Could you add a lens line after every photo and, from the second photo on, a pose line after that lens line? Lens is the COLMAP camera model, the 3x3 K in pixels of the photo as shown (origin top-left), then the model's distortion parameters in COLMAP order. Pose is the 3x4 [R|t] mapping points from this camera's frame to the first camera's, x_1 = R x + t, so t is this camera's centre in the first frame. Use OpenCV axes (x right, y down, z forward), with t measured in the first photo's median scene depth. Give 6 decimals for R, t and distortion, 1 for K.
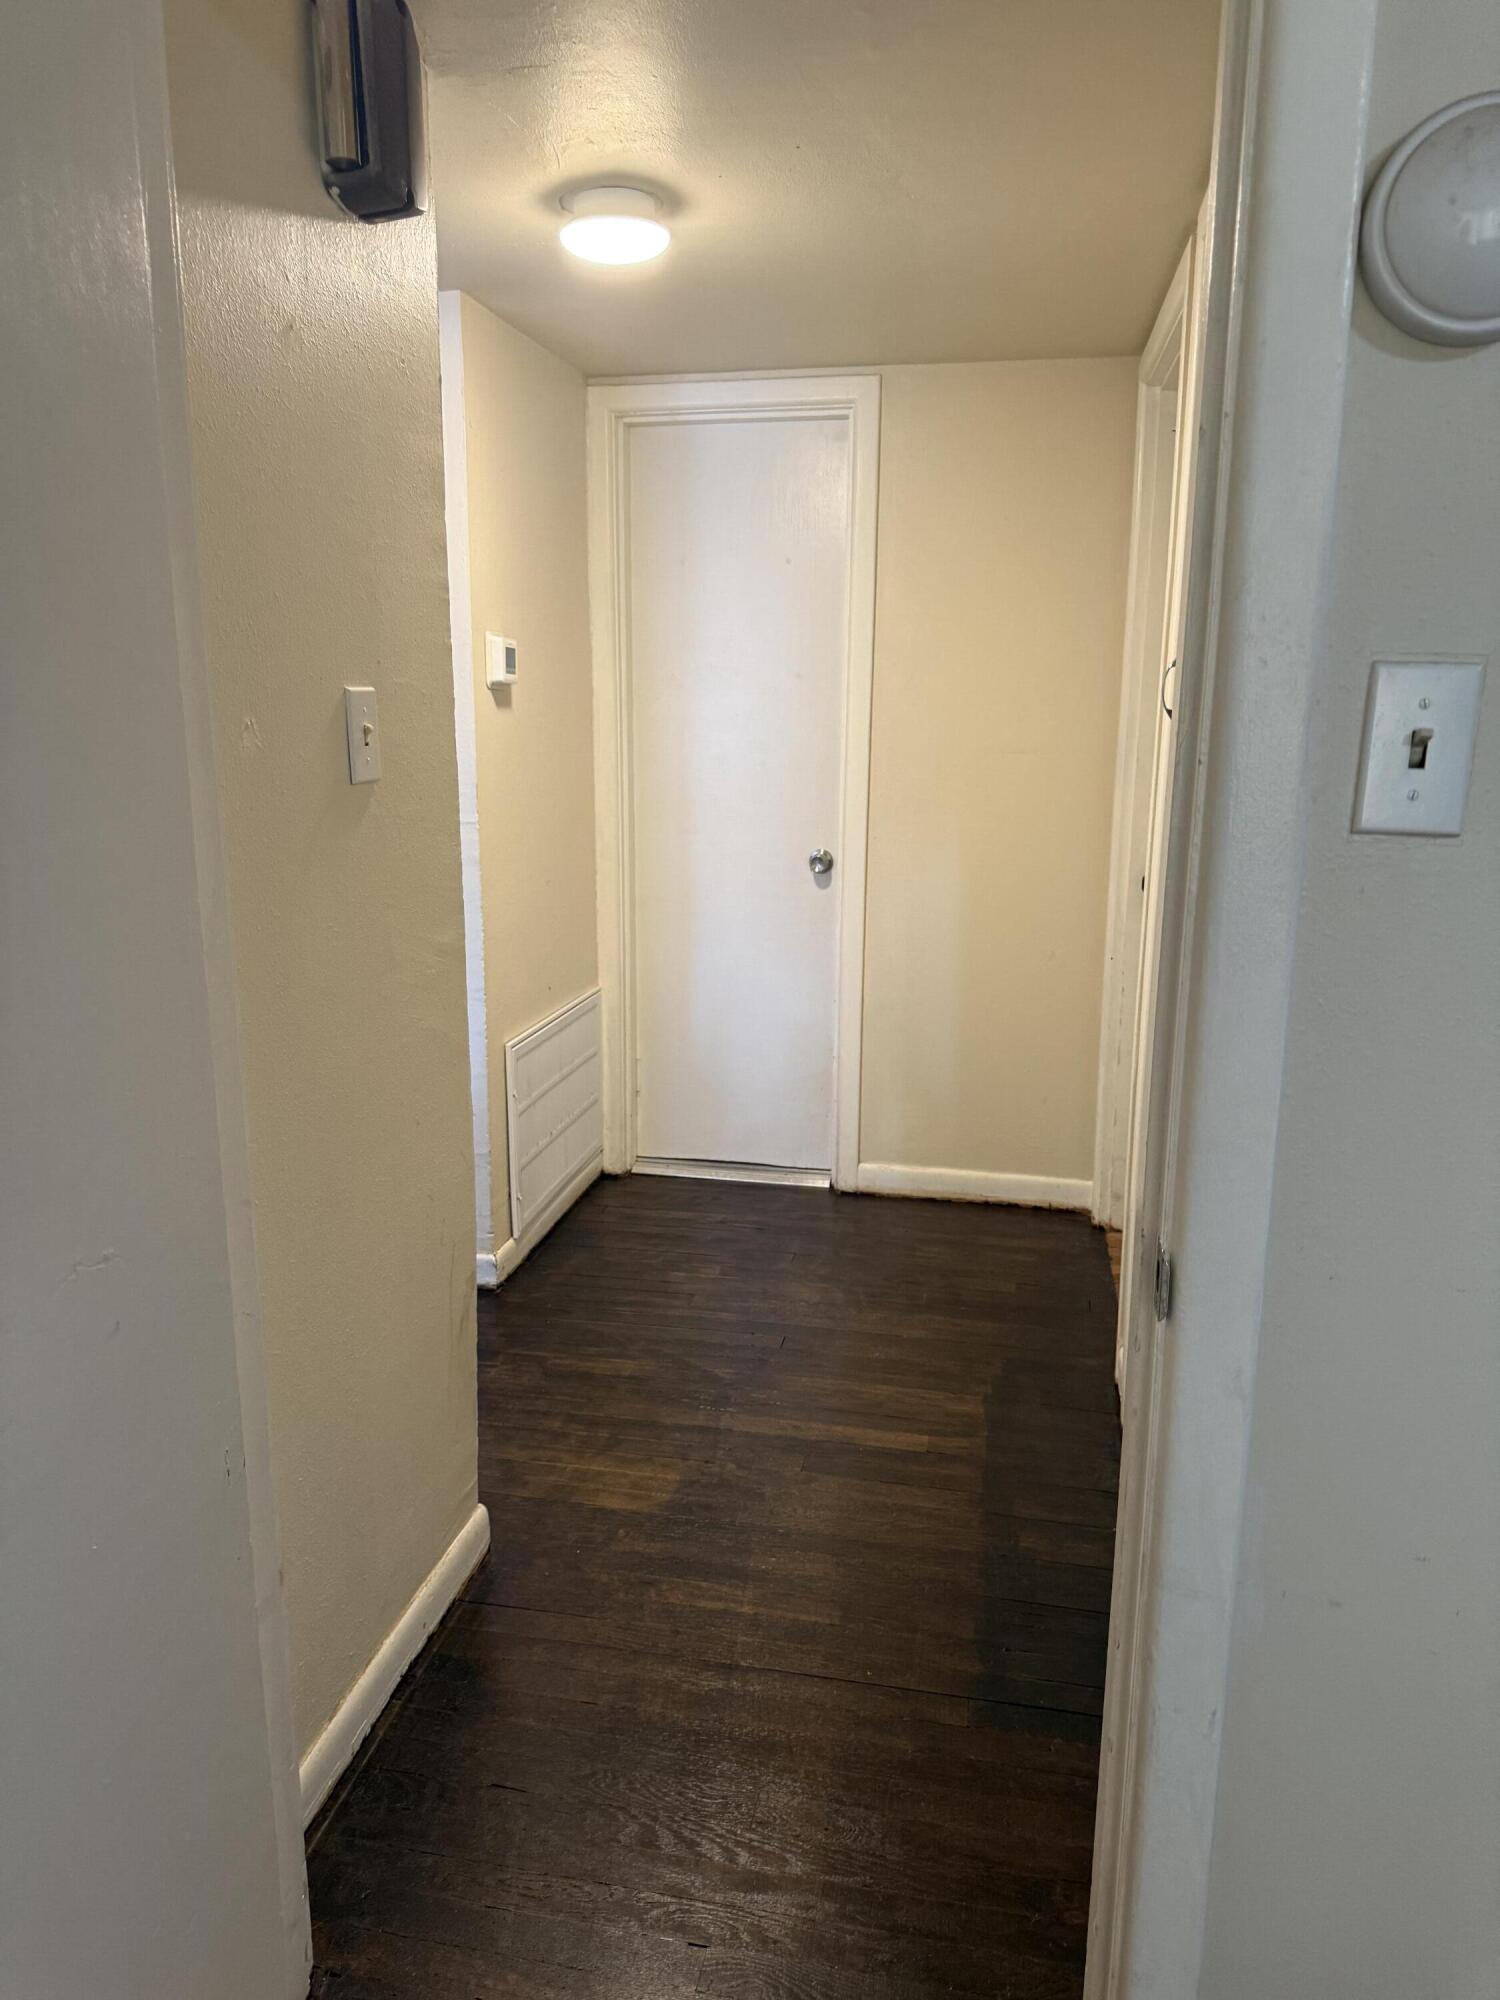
lens RADIAL K [[1388.7, 0, 747.0], [0, 1388.7, 1008.5], [0, 0, 1]] dist [0.148241, -0.281195]
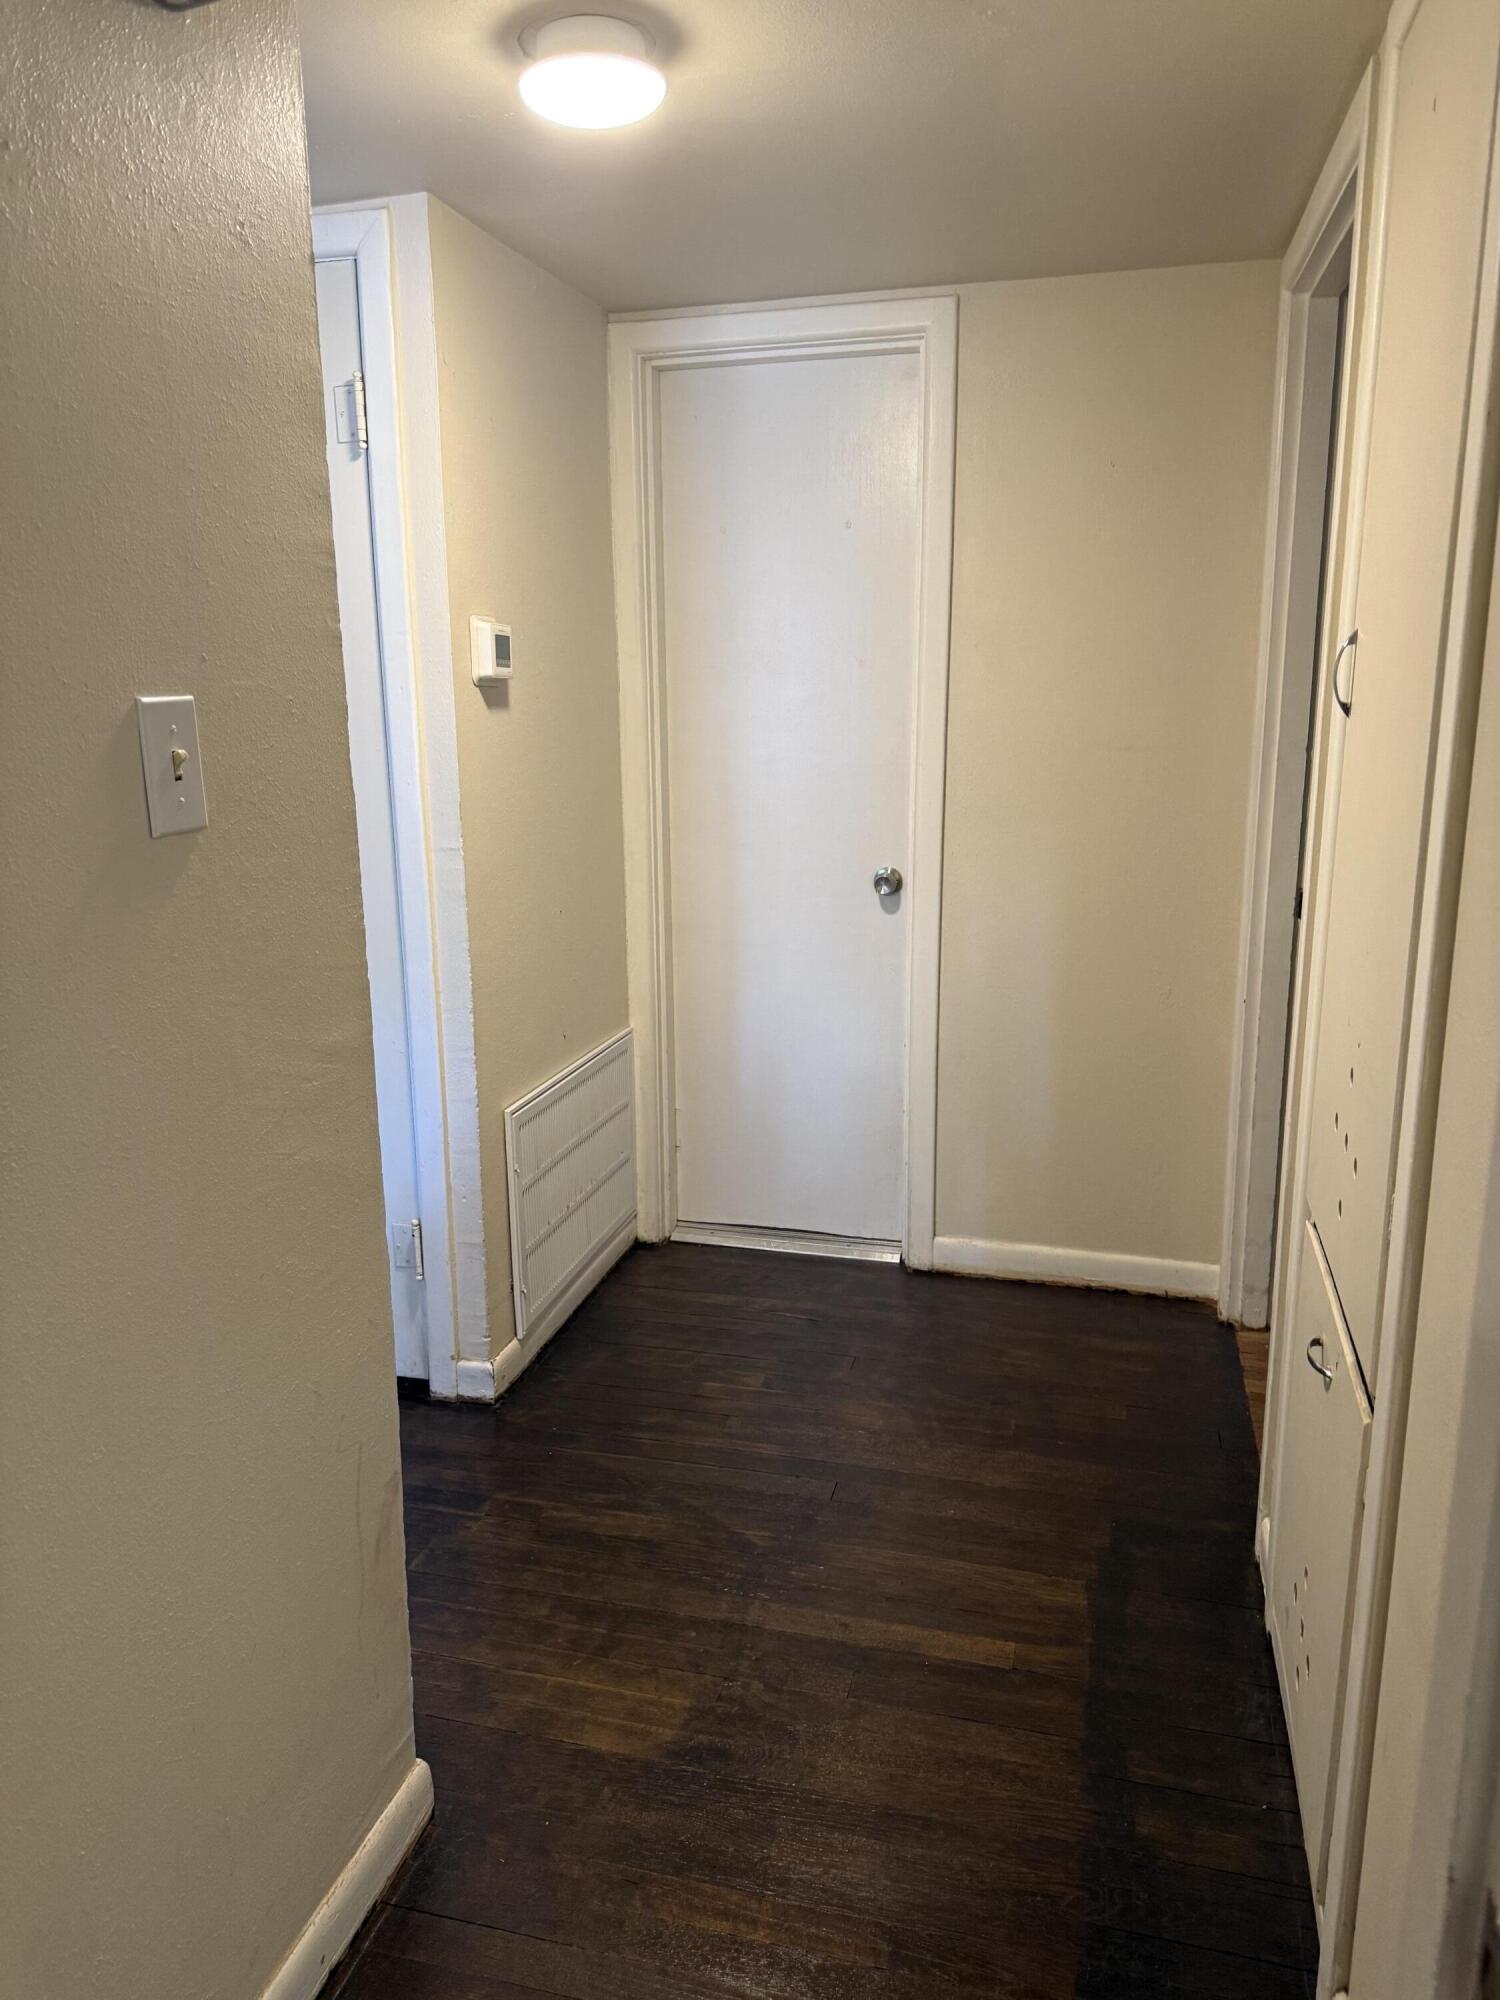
lens RADIAL K [[1356.4, 0, 750.0], [0, 1356.4, 1000.0], [0, 0, 1]] dist [0.089256, -0.126478]
pose [[0.997605, -0.001757, -0.069150, 0.031259], [0.002515, 0.999938, 0.010868, -0.050472], [0.069126, -0.011016, 0.997547, 0.203833]]
